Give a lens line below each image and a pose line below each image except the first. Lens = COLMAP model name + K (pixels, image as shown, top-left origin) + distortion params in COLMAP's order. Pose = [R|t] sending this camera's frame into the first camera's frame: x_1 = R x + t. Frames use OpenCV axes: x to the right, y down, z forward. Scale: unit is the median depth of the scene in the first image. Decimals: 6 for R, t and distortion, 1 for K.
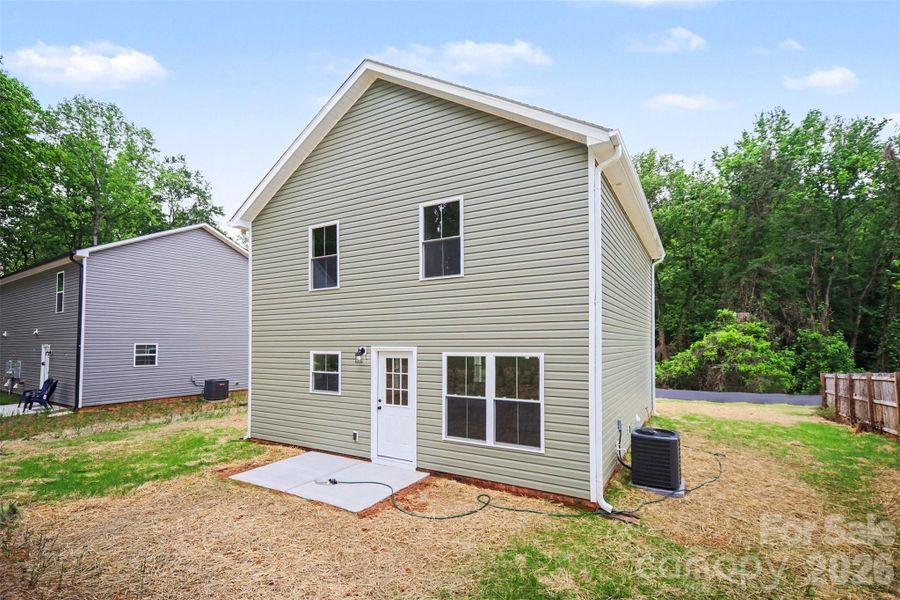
lens RADIAL K [[431.4, 0, 430.6], [0, 431.4, 328.8], [0, 0, 1]] dist [-0.000864, -0.000033]
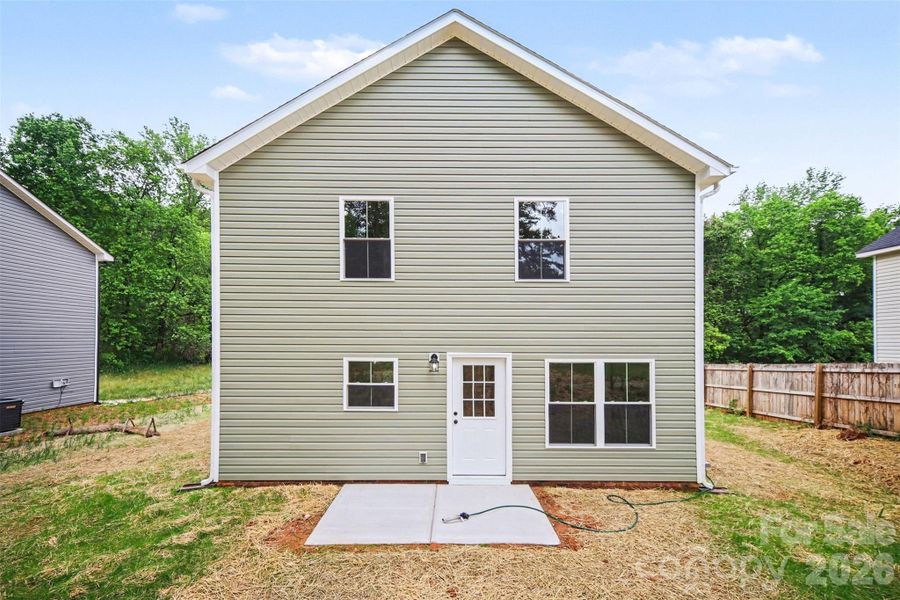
lens RADIAL K [[384.7, 0, 455.7], [0, 384.7, 351.8], [0, 0, 1]] dist [-0.001710, -0.000216]
pose [[0.839606, 0.004526, 0.543177, -0.563558], [-0.027664, 0.999024, 0.034438, 0.013082], [-0.542491, -0.043941, 0.838912, 0.354255]]
